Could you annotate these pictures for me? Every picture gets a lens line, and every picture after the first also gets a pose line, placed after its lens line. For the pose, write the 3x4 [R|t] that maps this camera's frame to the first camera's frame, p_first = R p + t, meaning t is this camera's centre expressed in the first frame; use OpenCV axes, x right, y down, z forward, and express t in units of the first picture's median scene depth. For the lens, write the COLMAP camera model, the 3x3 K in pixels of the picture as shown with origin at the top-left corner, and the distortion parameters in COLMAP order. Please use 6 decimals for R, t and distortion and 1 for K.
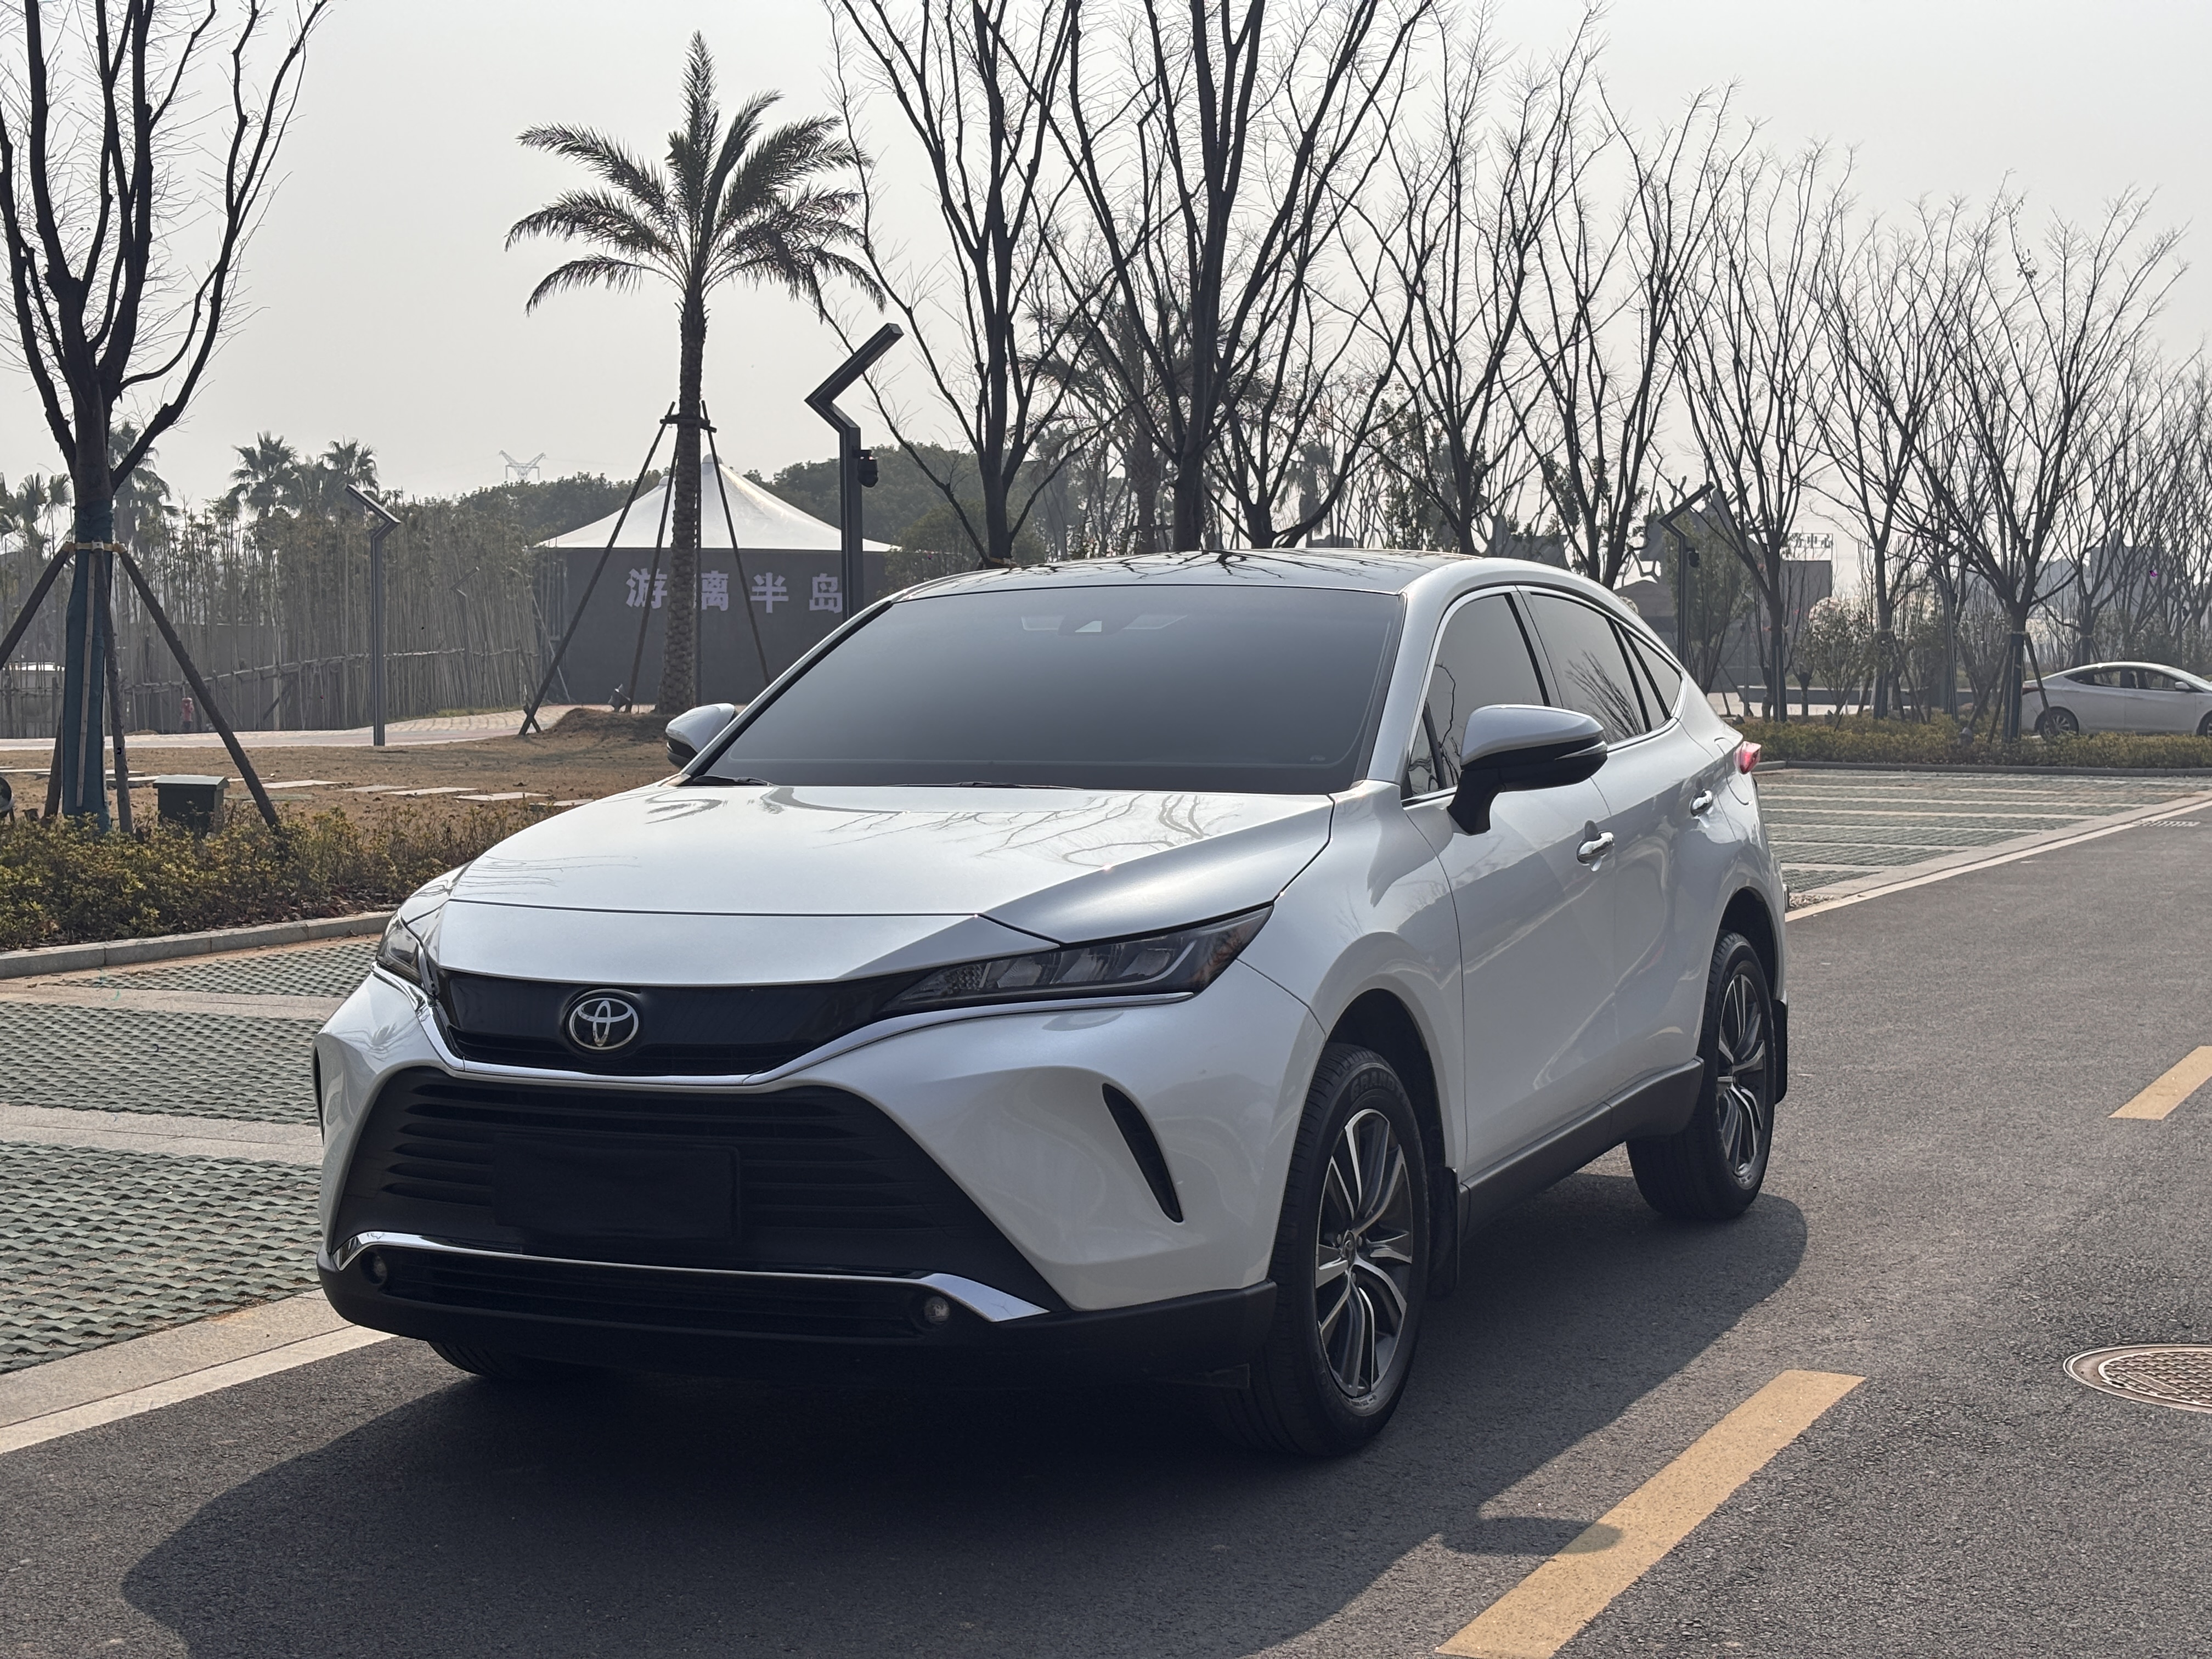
lens RADIAL K [[3343.8, 0, 1123.8], [0, 3343.8, 829.4], [0, 0, 1]] dist [0.112695, 0.000000]
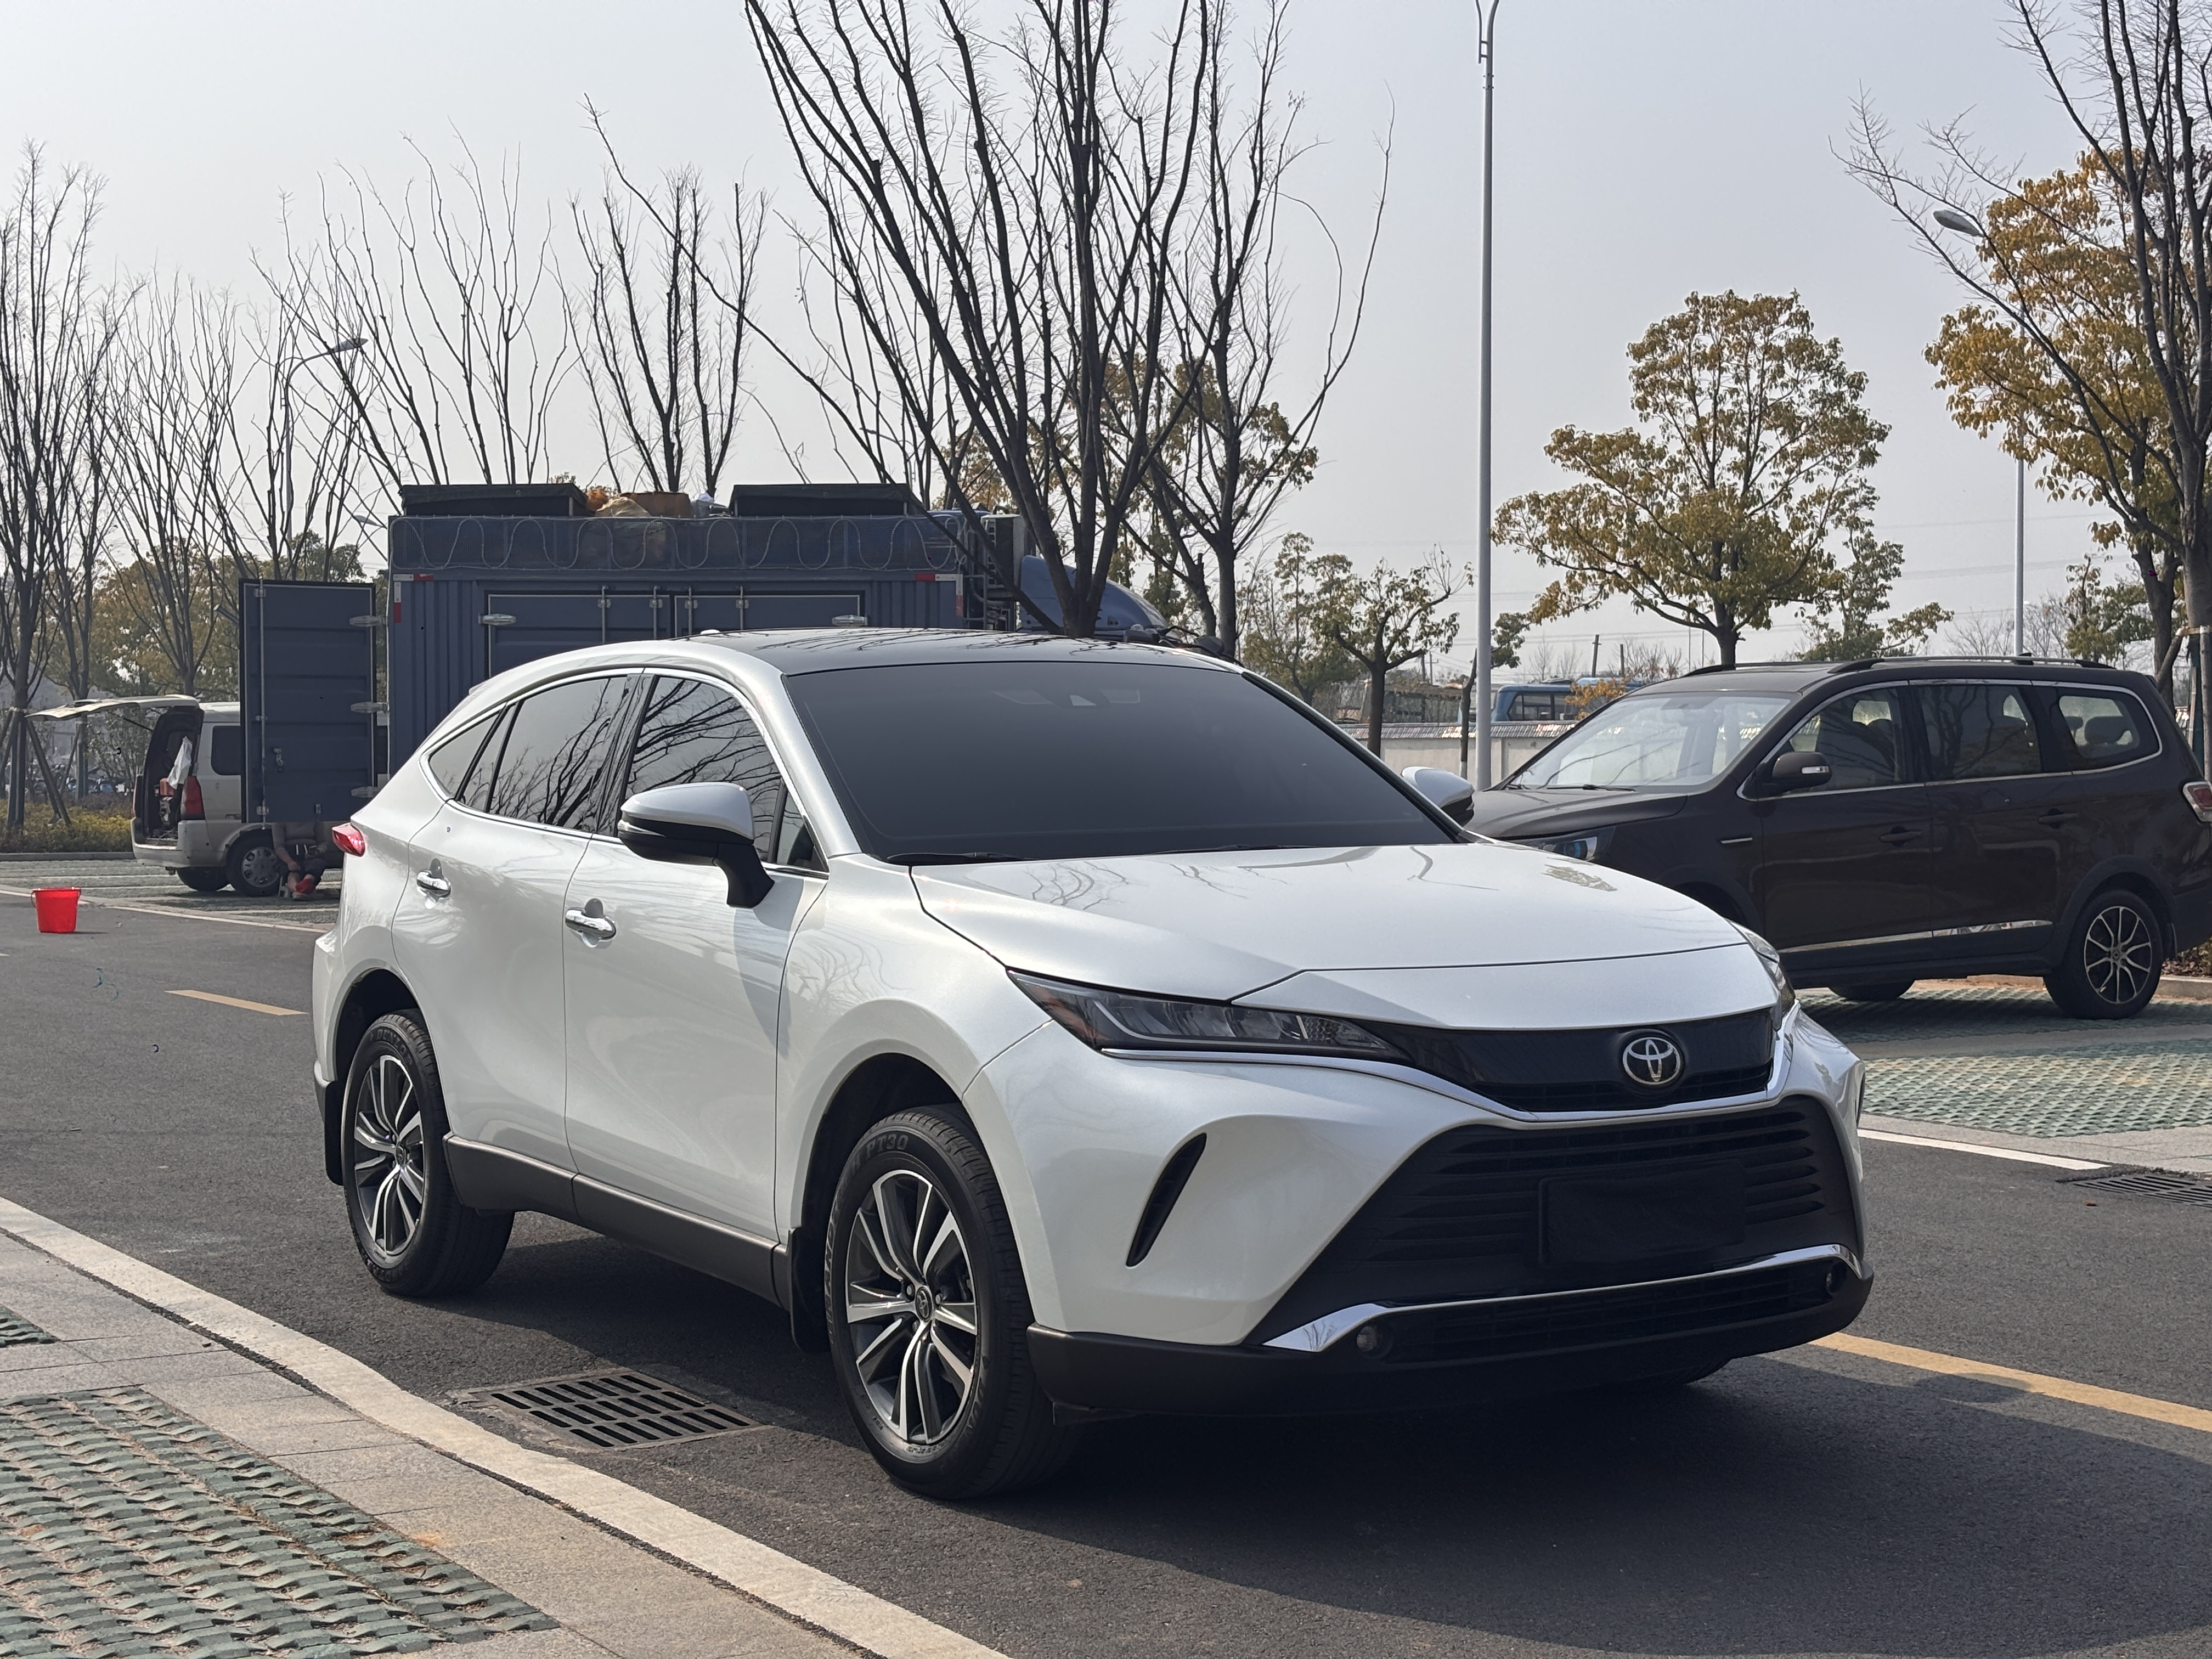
lens RADIAL K [[3343.8, 0, 1116.6], [0, 3343.8, 838.5], [0, 0, 1]] dist [0.112695, 0.000000]
pose [[0.564615, -0.031131, 0.824767, -1.138000], [0.050701, 0.998709, 0.002988, -0.025964], [-0.823796, 0.040129, 0.565465, 0.520752]]
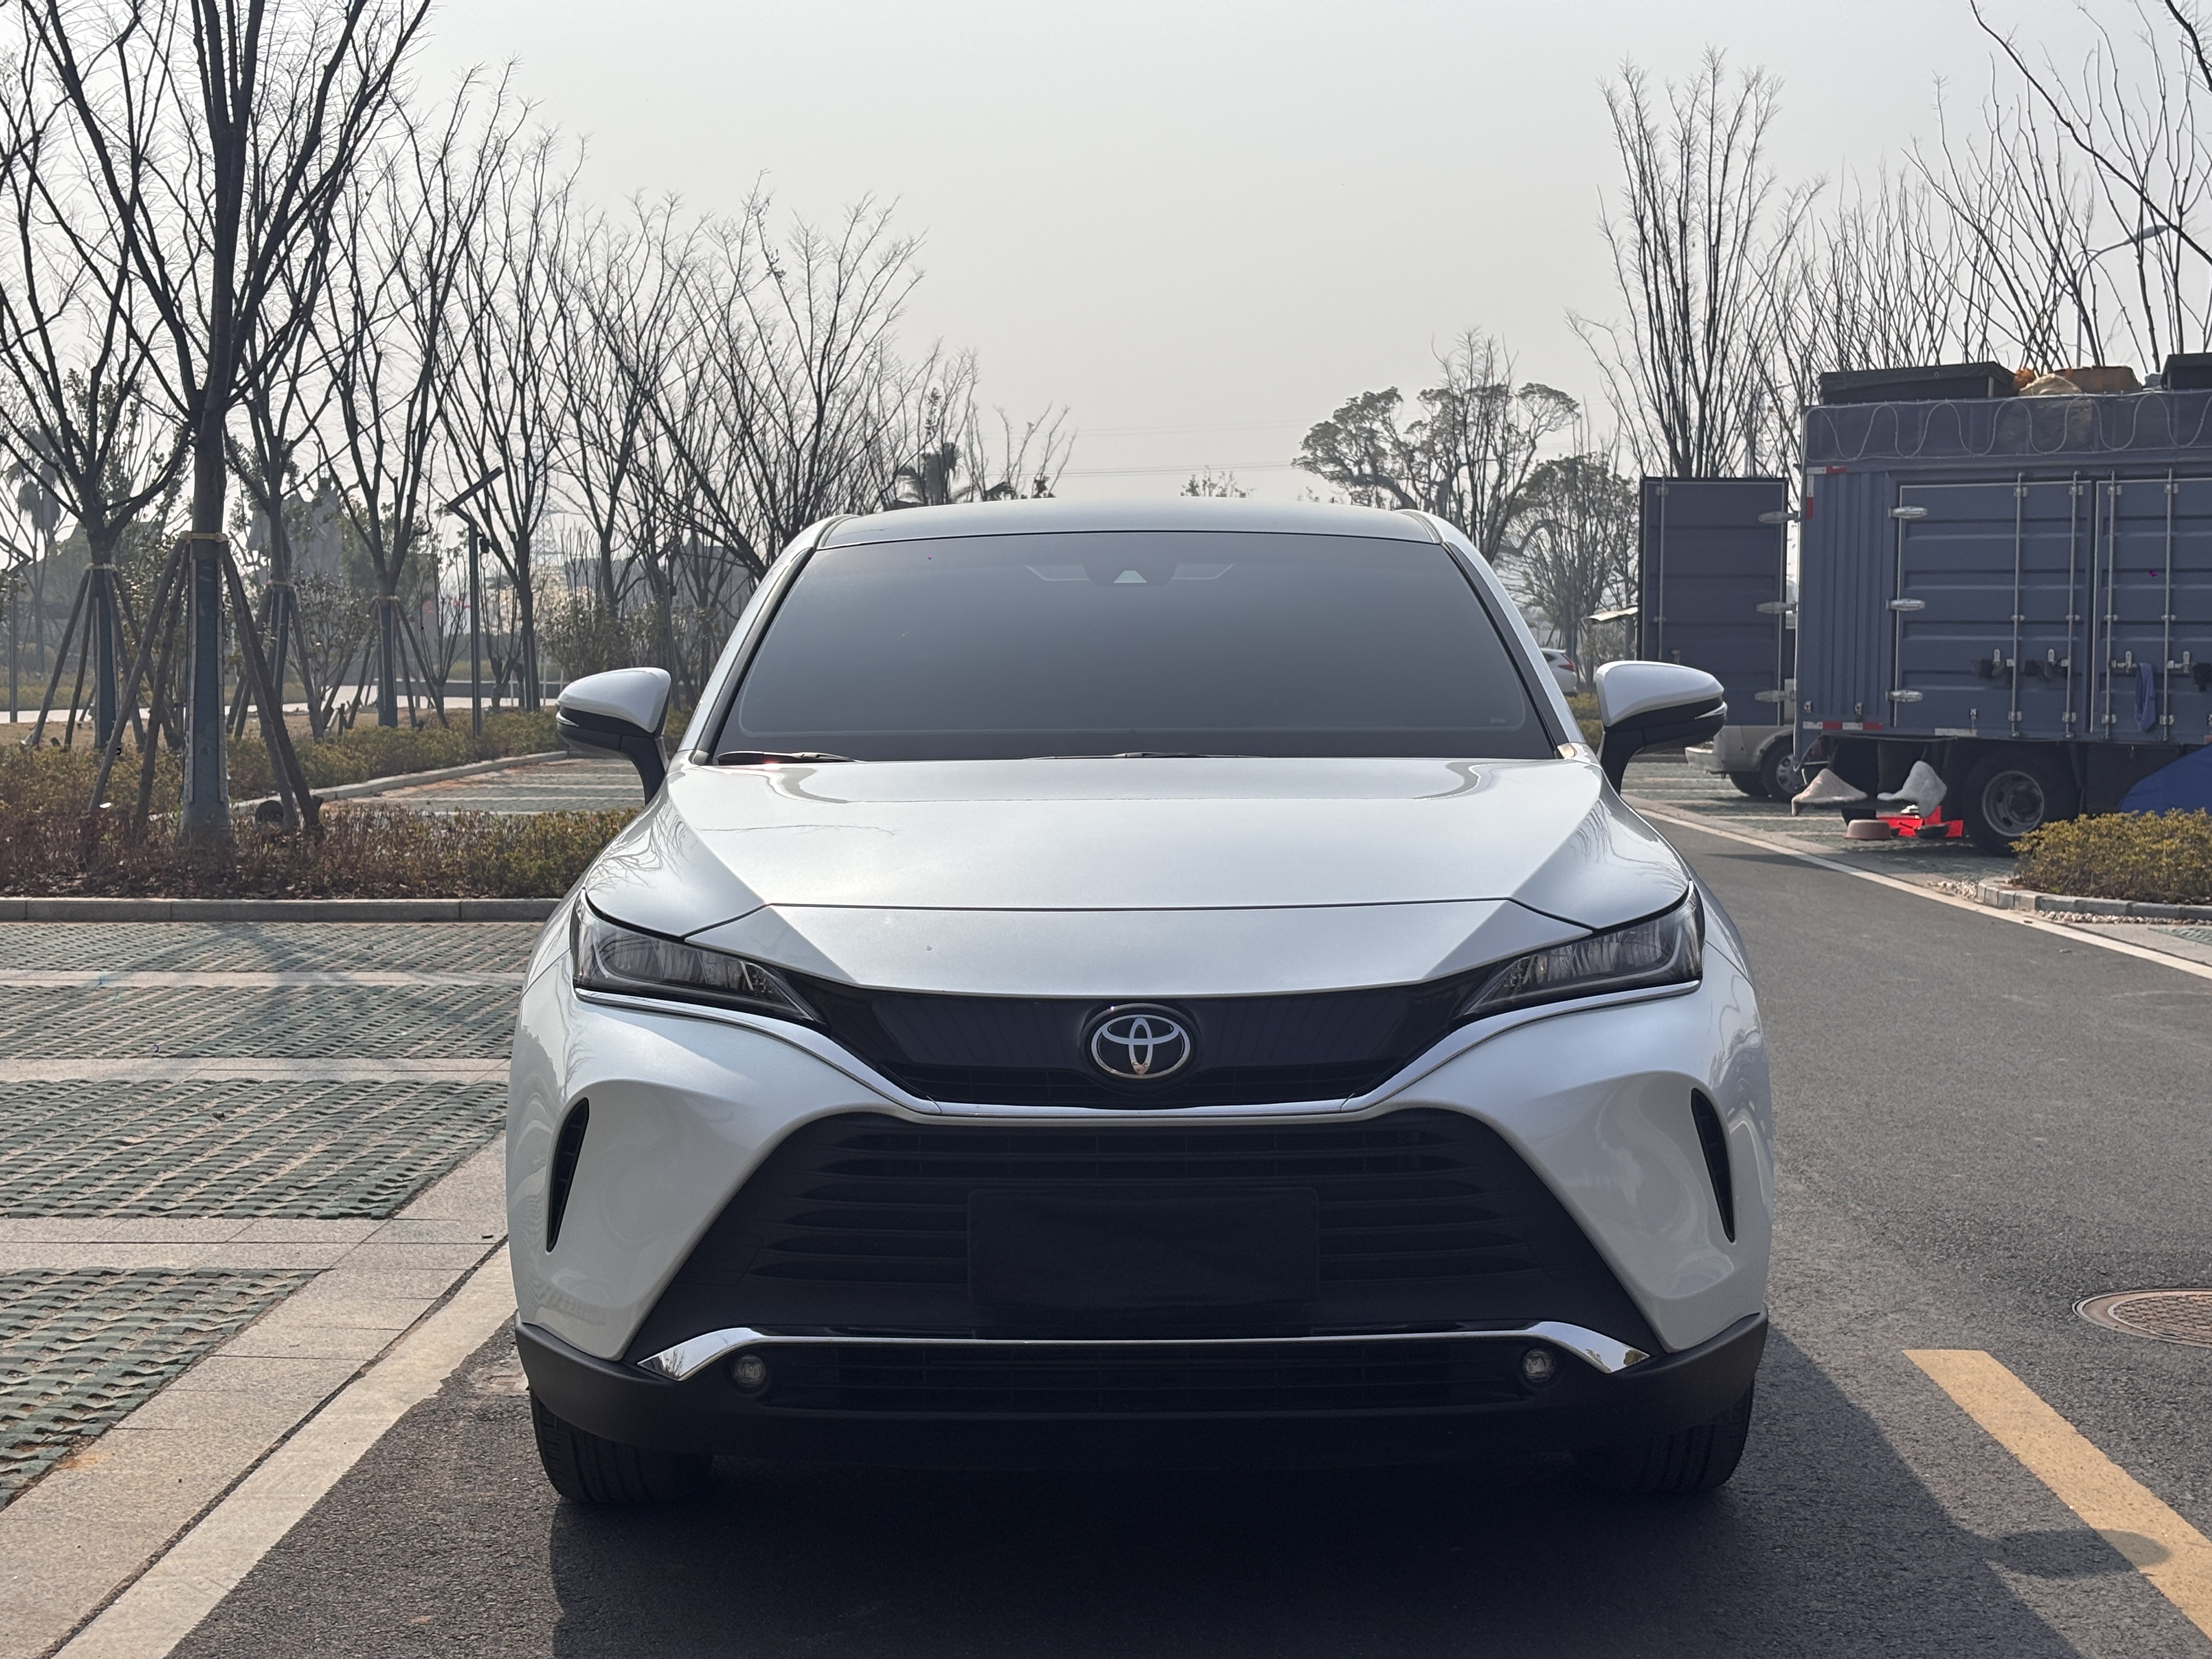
lens RADIAL K [[3343.8, 0, 1096.2], [0, 3343.8, 828.6], [0, 0, 1]] dist [0.112695, 0.000000]
pose [[0.917000, -0.023785, 0.398178, -0.482816], [0.023223, 0.999711, 0.006233, -0.000192], [-0.398211, 0.003531, 0.917287, 0.257457]]
